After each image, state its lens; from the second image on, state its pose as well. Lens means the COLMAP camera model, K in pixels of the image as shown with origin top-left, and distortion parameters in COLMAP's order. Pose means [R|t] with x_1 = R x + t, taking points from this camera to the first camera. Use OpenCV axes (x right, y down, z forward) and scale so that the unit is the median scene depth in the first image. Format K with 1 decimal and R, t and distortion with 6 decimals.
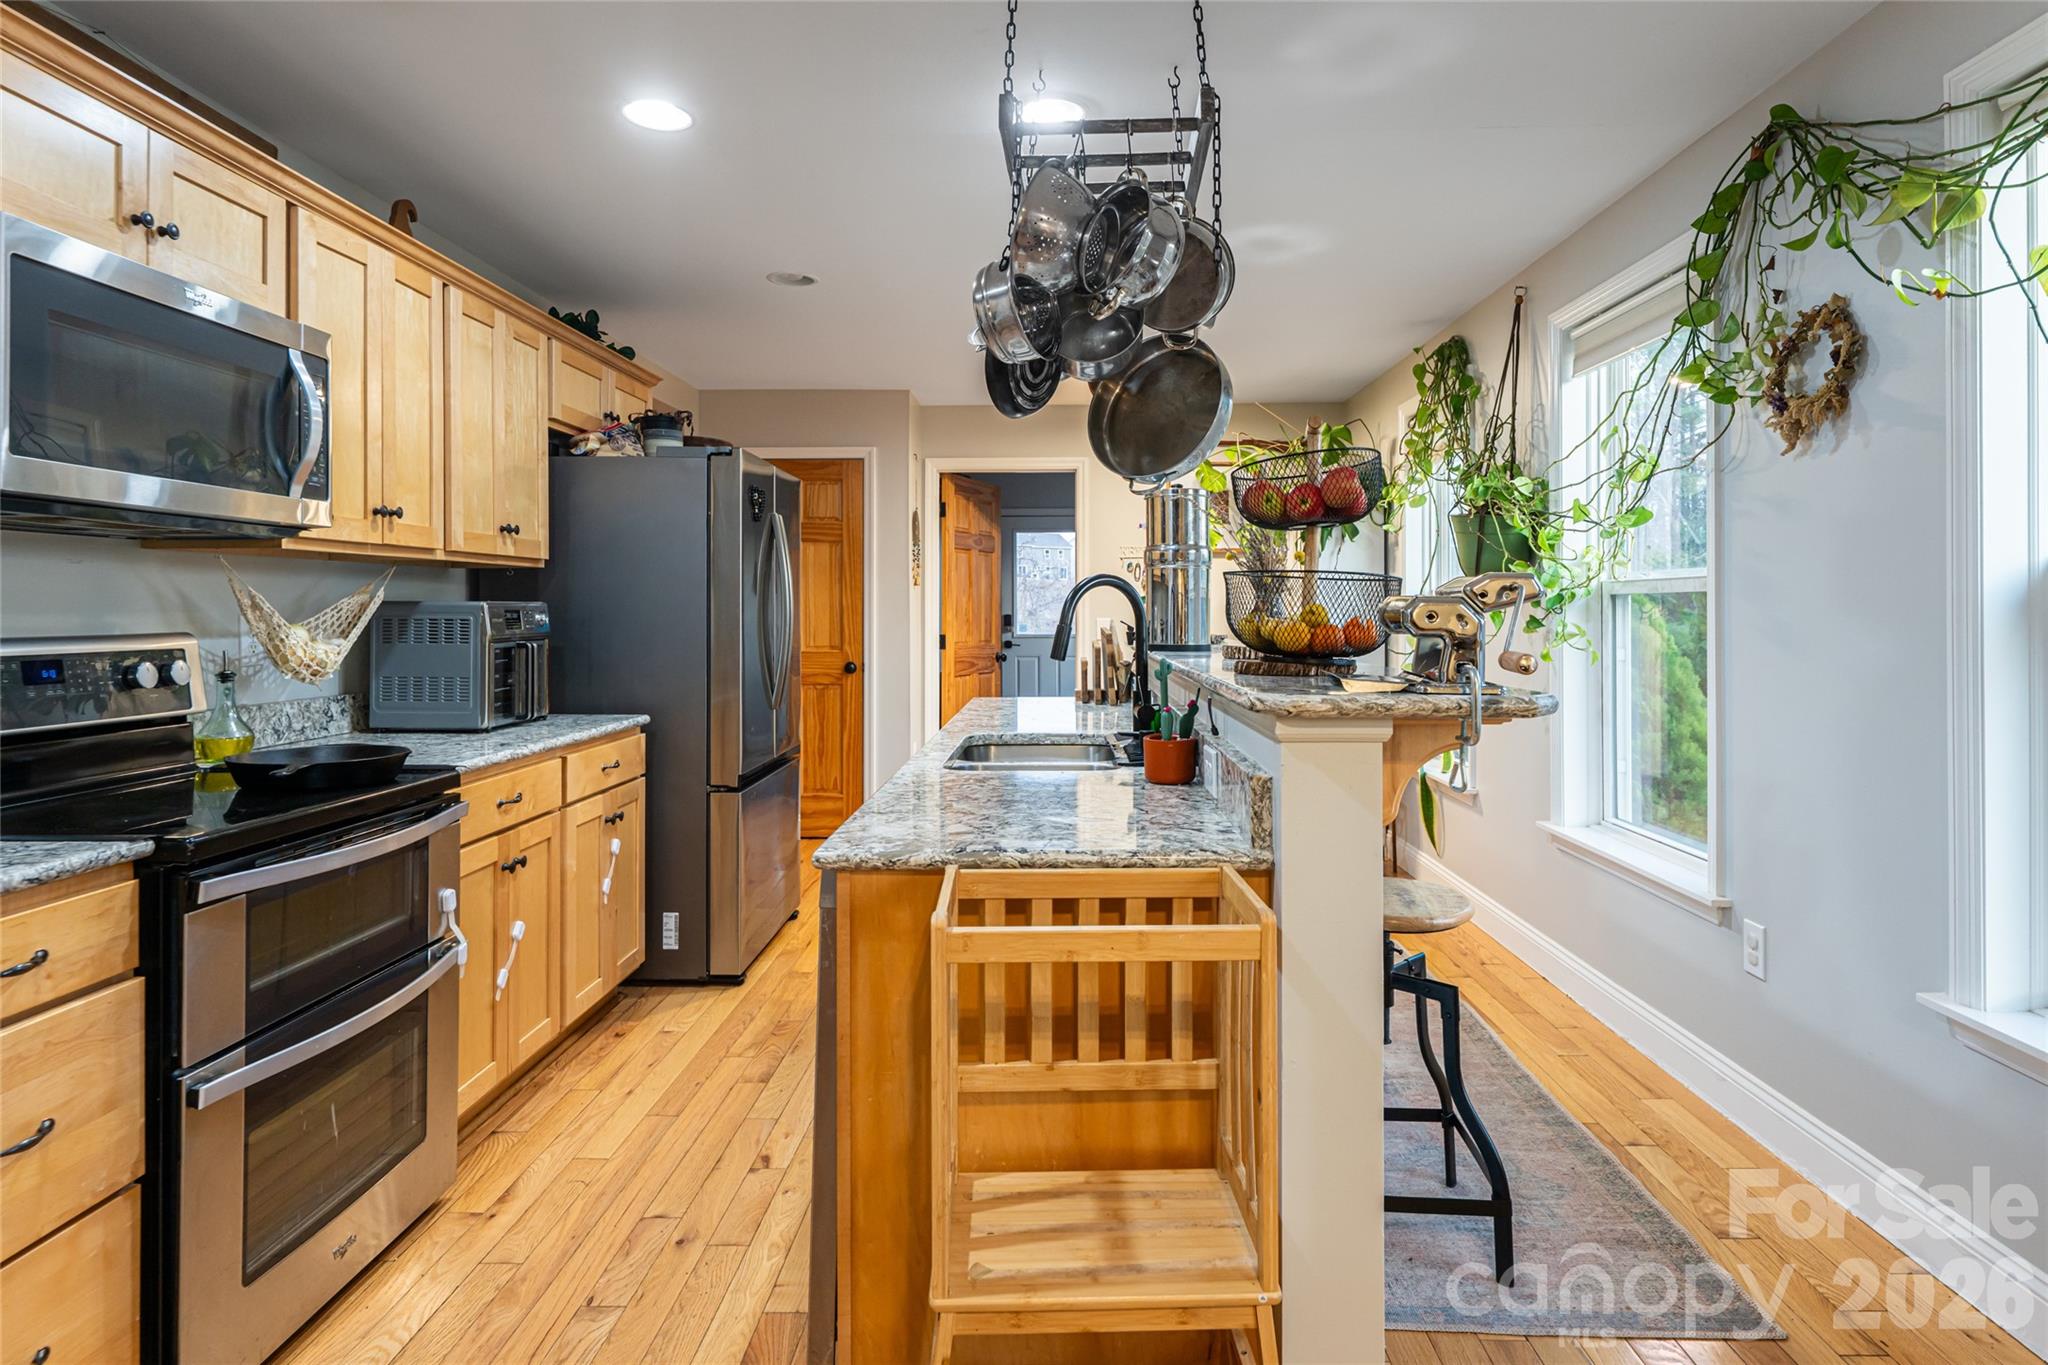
lens RADIAL K [[1165.9, 0, 1054.0], [0, 1165.9, 605.7], [0, 0, 1]] dist [0.011783, 0.000956]
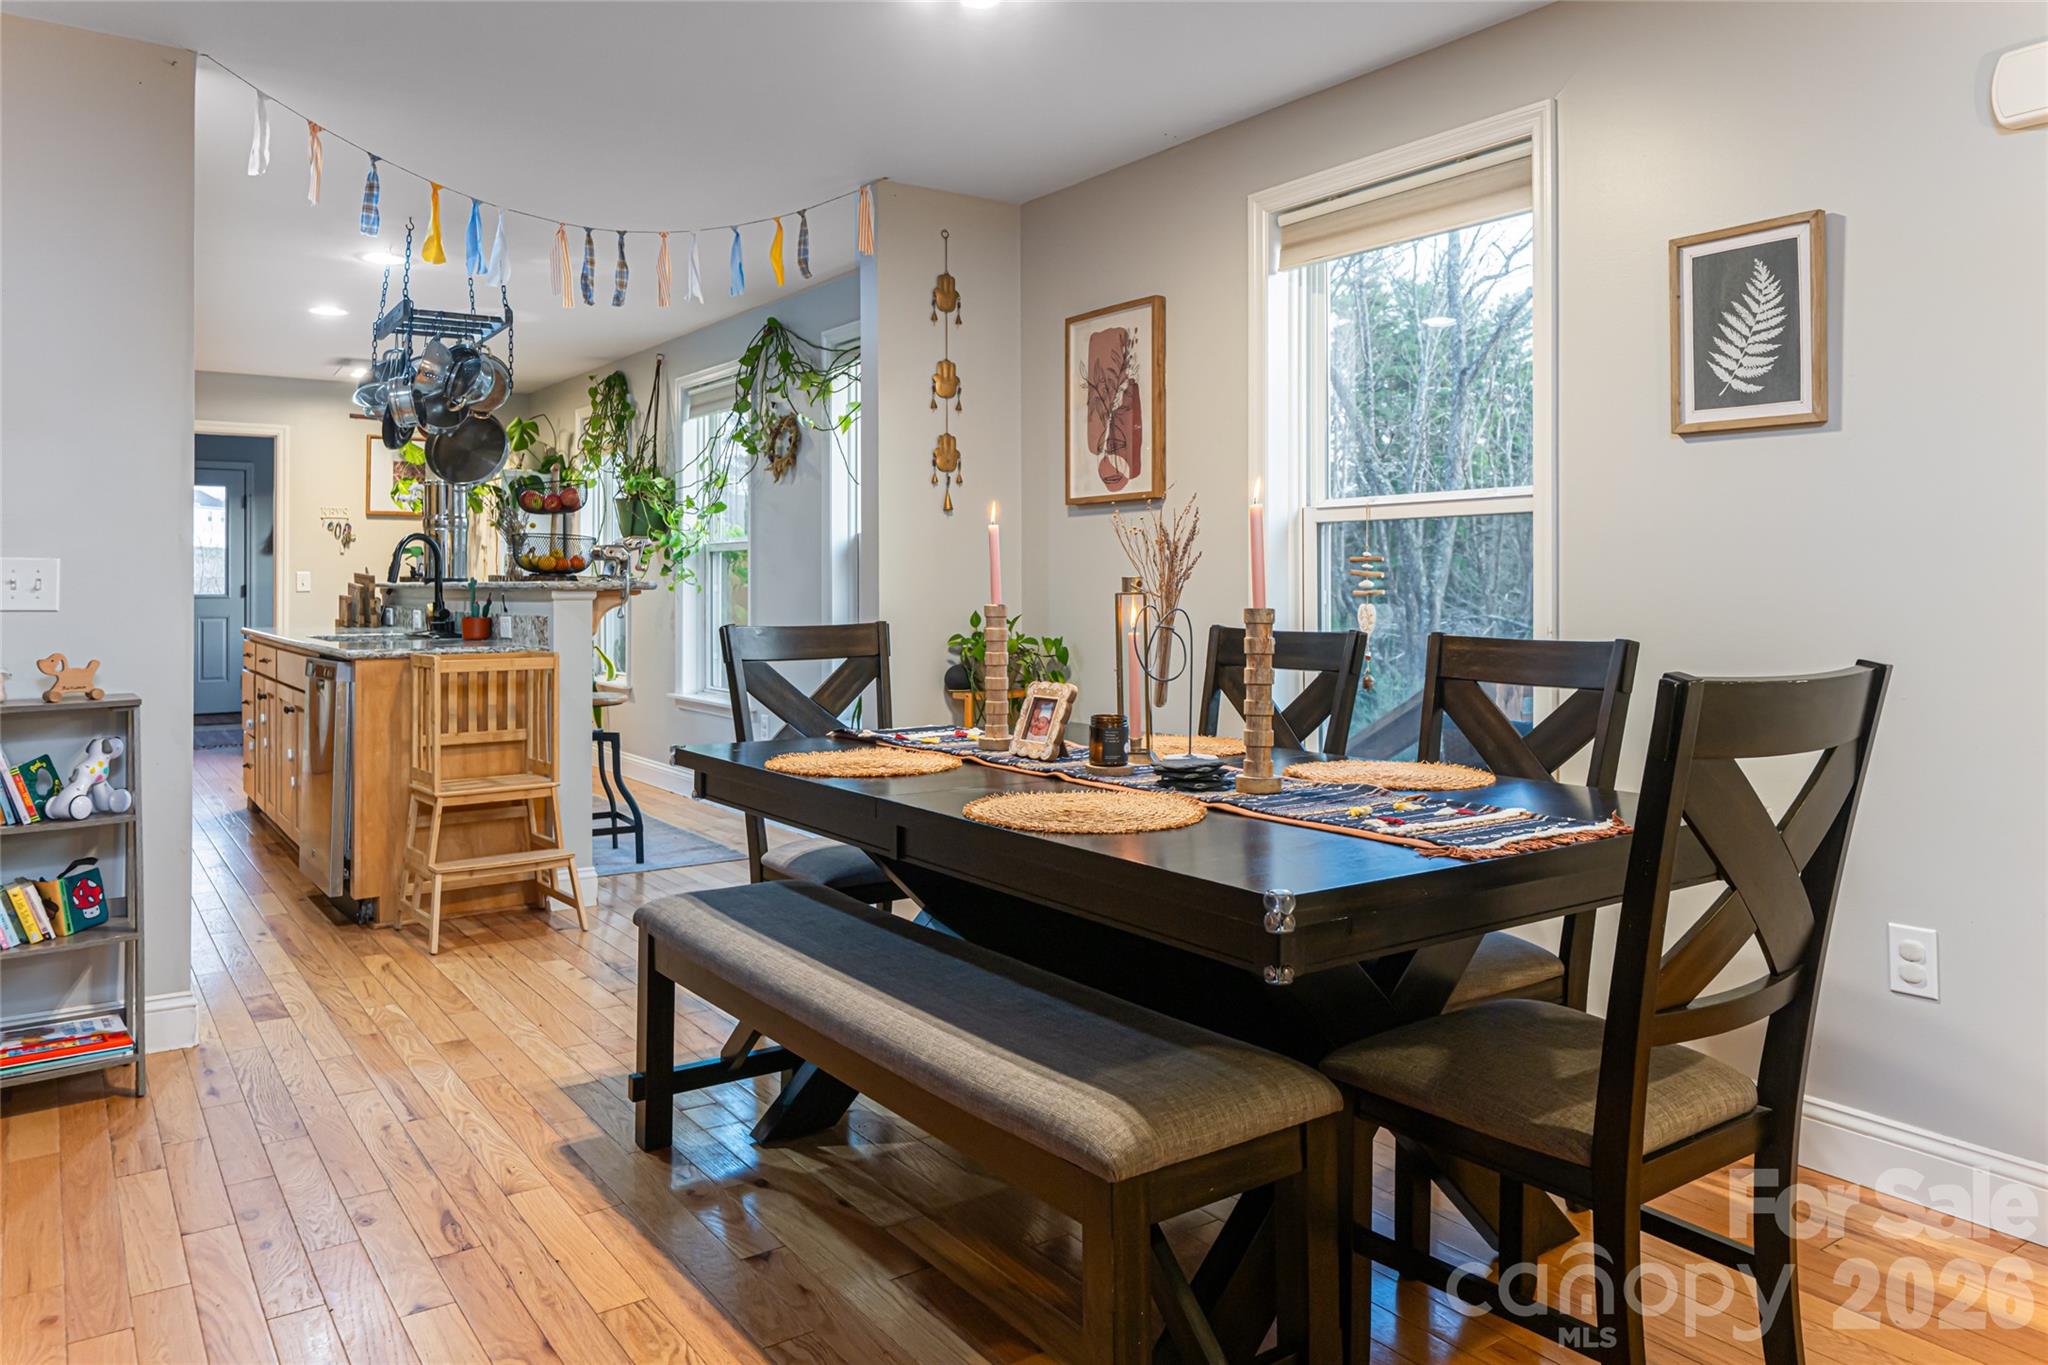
lens RADIAL K [[1422.1, 0, 1023.9], [0, 1422.1, 557.8], [0, 0, 1]] dist [0.003658, 0.008393]
pose [[0.818024, 0.010592, 0.575087, -0.422669], [-0.002537, 0.999887, -0.014808, 0.036504], [-0.575179, 0.010654, 0.817958, -1.198813]]
